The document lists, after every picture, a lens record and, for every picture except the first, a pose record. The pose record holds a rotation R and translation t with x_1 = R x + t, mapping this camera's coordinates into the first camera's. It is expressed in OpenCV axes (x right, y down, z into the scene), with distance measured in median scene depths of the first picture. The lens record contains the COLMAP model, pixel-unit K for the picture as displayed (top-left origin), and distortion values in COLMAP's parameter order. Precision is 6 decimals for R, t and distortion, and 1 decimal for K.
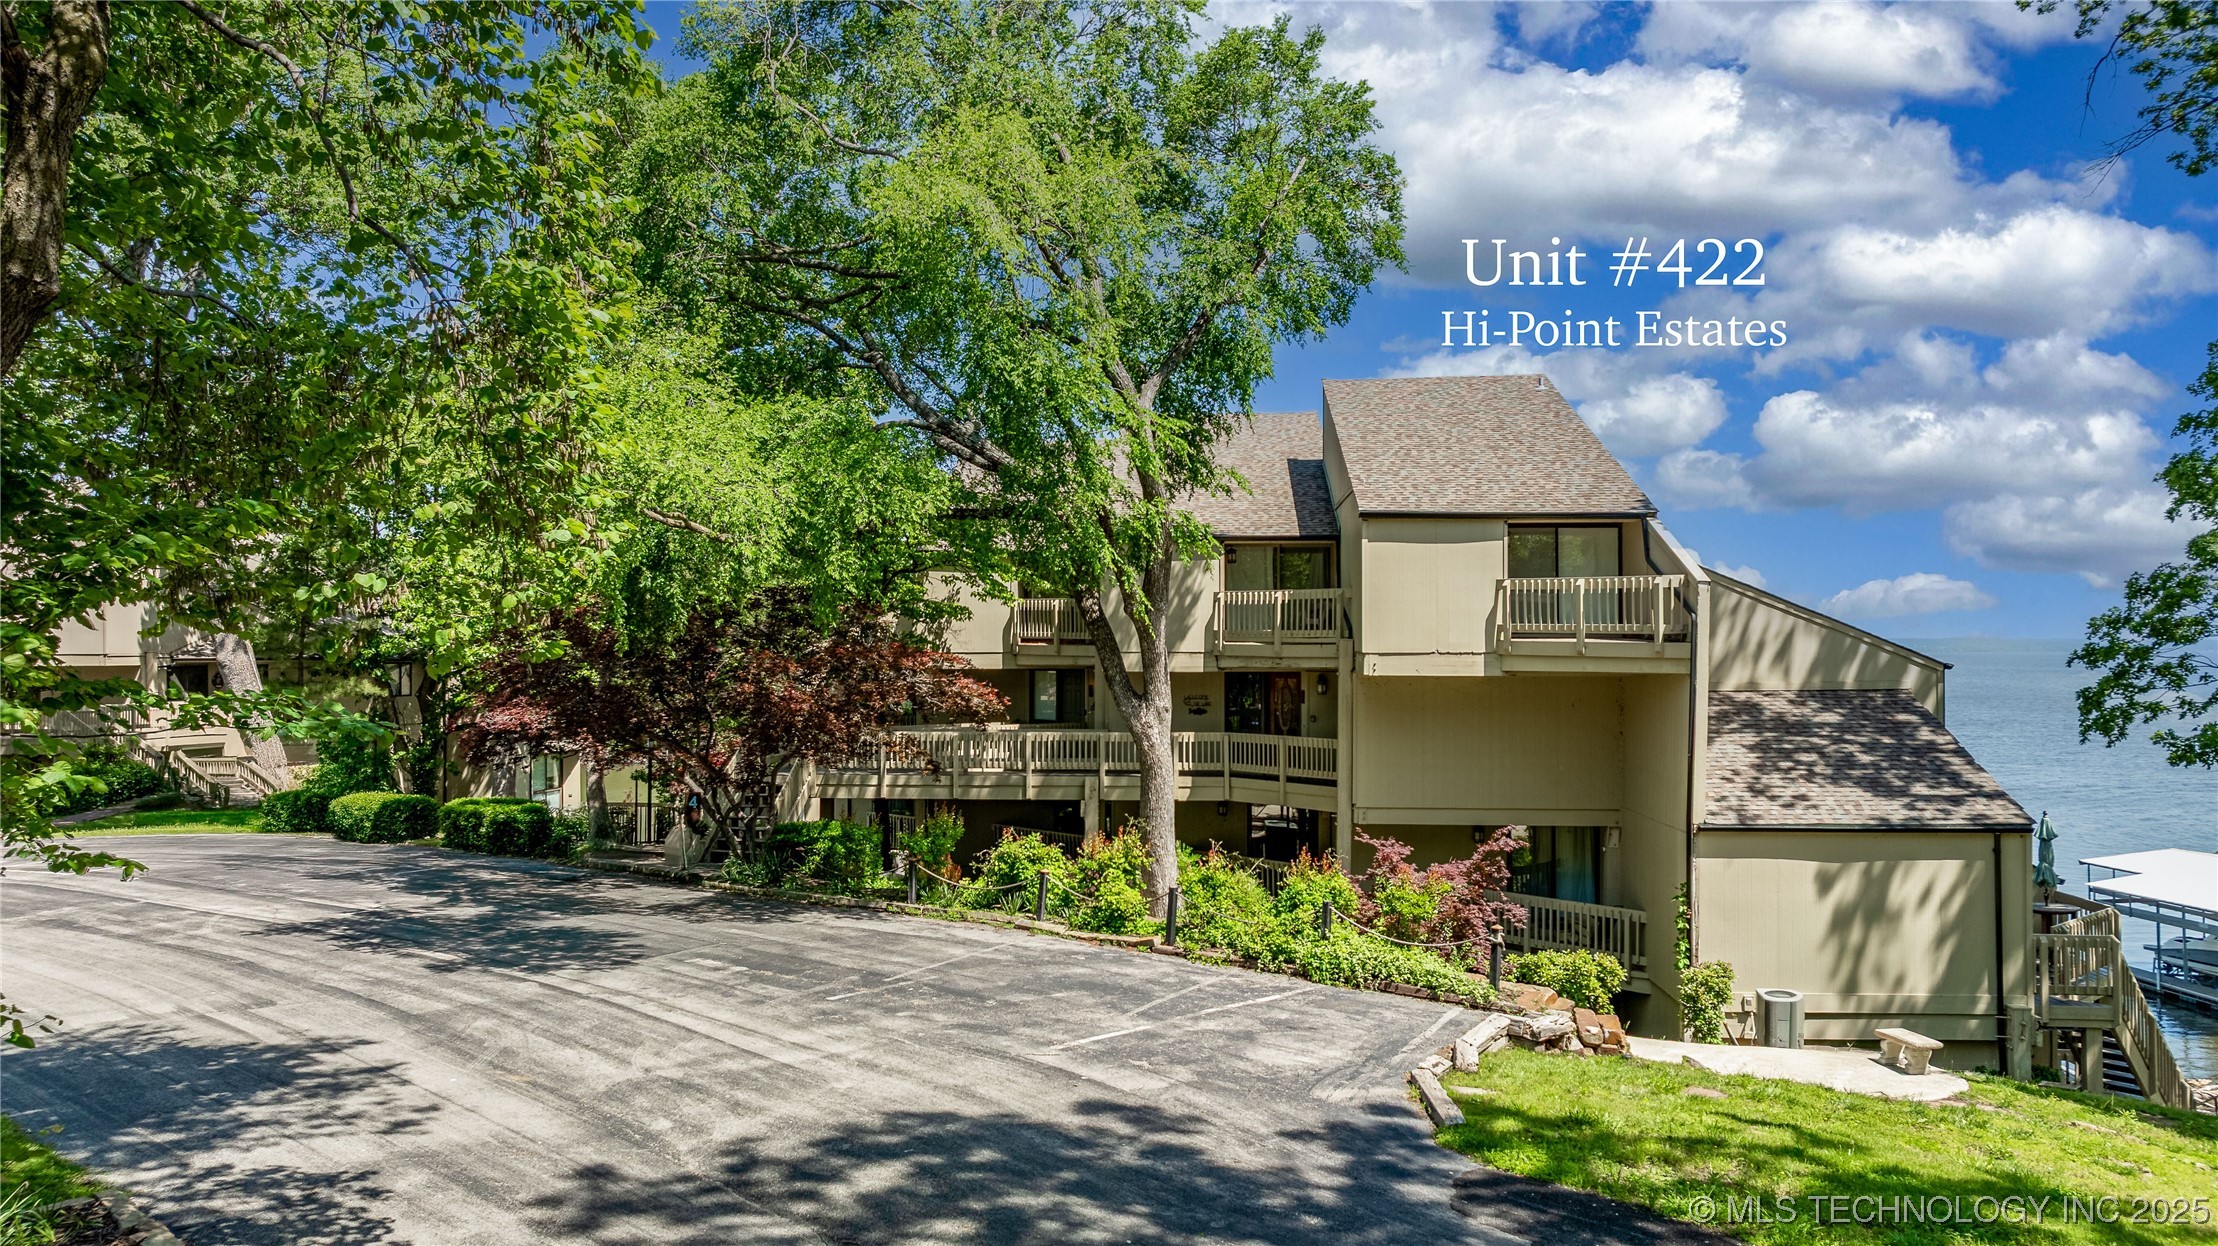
lens RADIAL K [[1541.4, 0, 1112.2], [0, 1541.4, 629.7], [0, 0, 1]] dist [-0.020960, 0.007582]
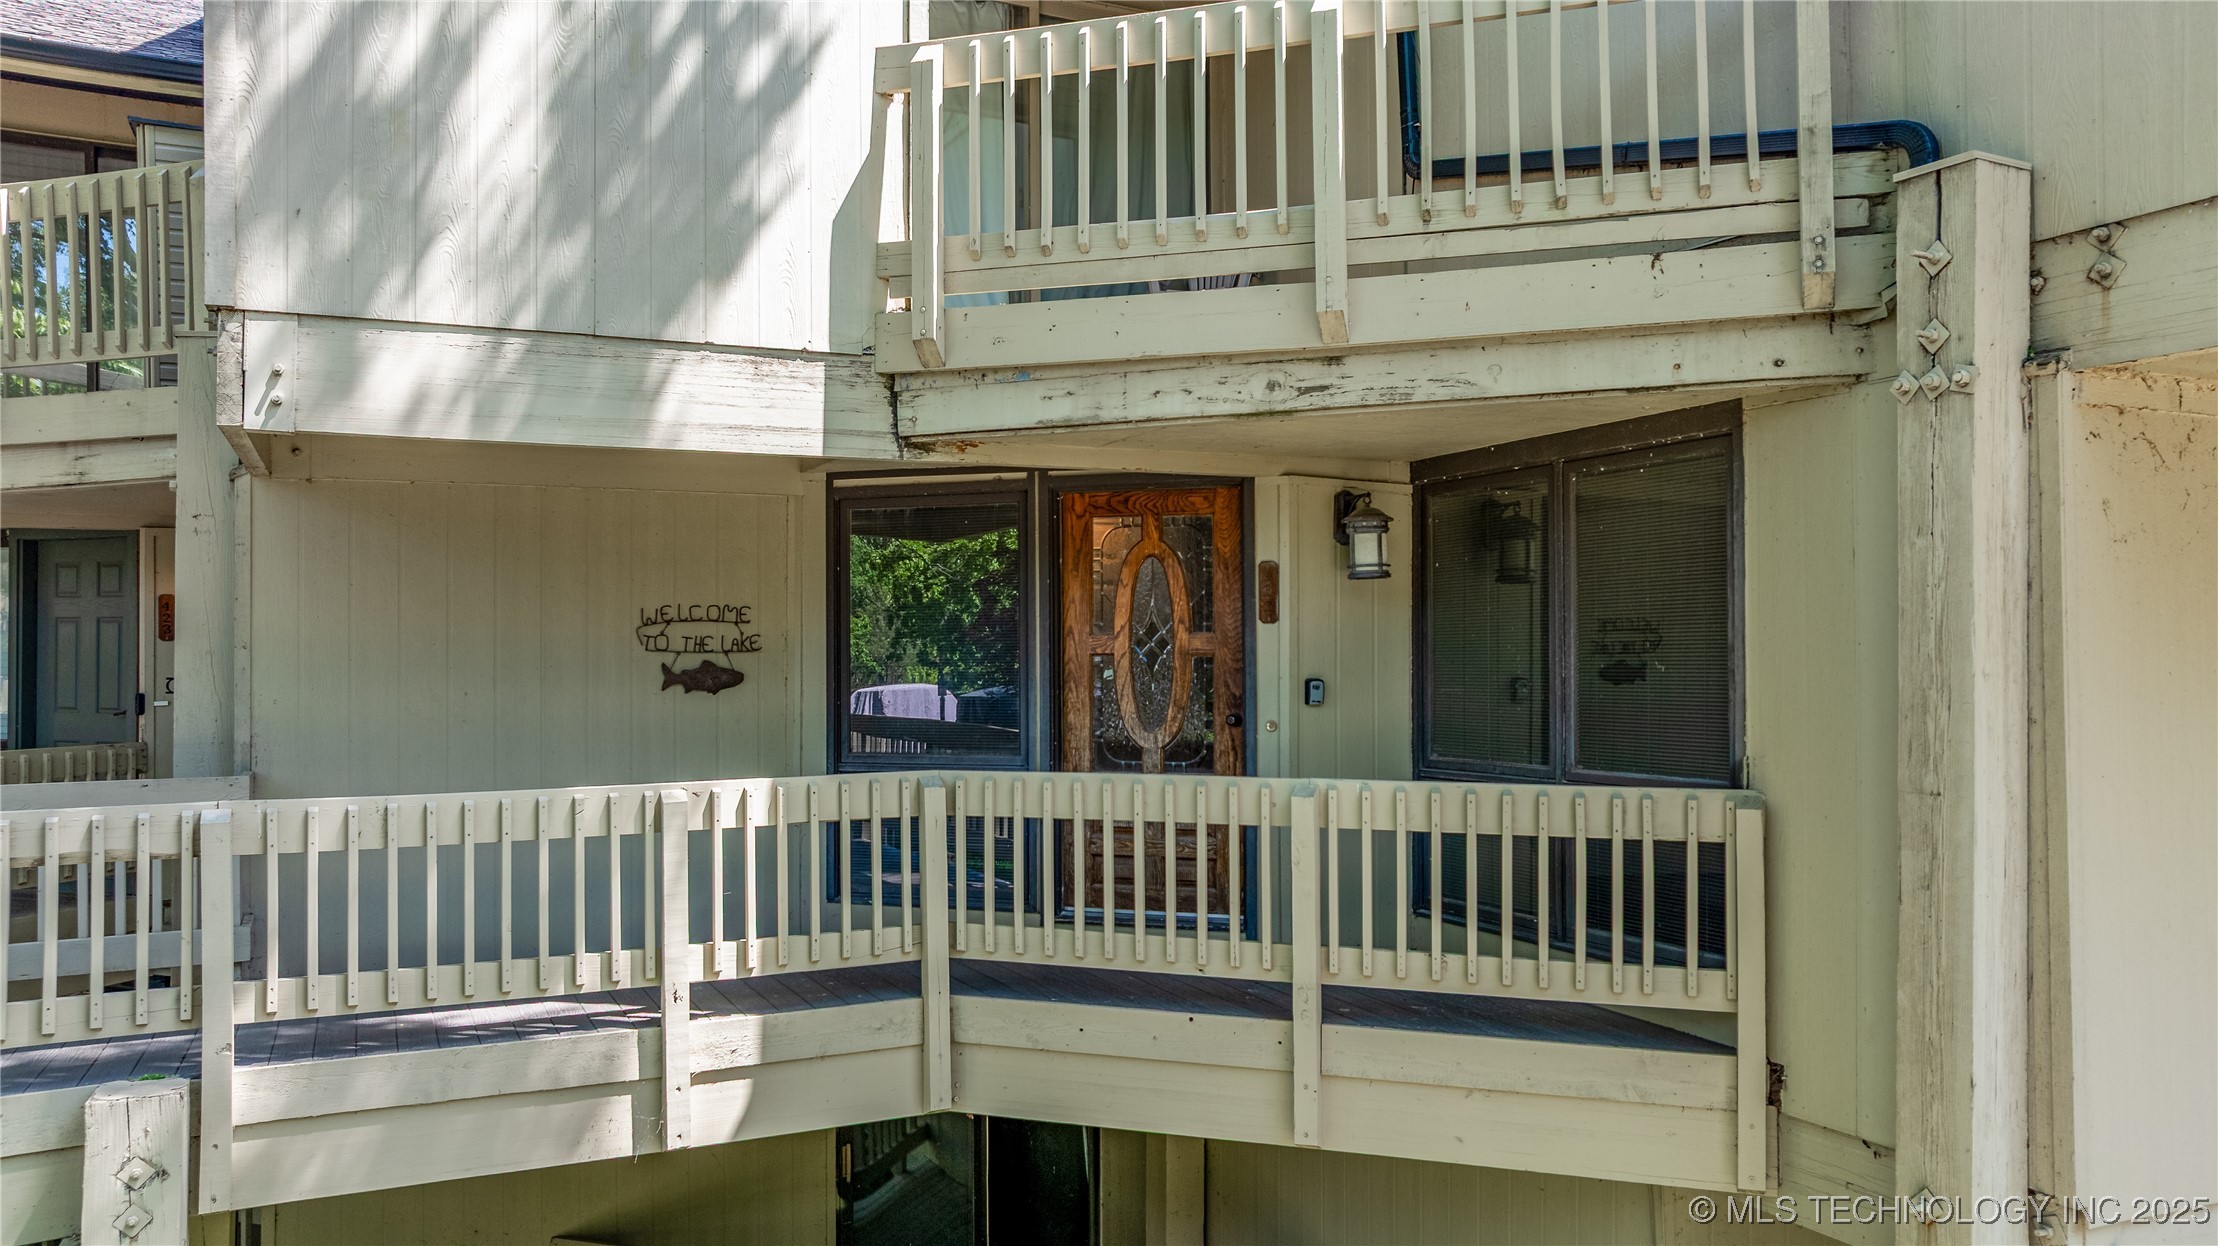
lens RADIAL K [[1572.3, 0, 1109.0], [0, 1572.3, 623.0], [0, 0, 1]] dist [-0.017772, -0.004458]
pose [[0.869982, 0.005990, 0.493048, -0.007848], [0.000887, 0.999906, -0.013713, 0.064841], [-0.493083, 0.012368, 0.869894, 1.041111]]
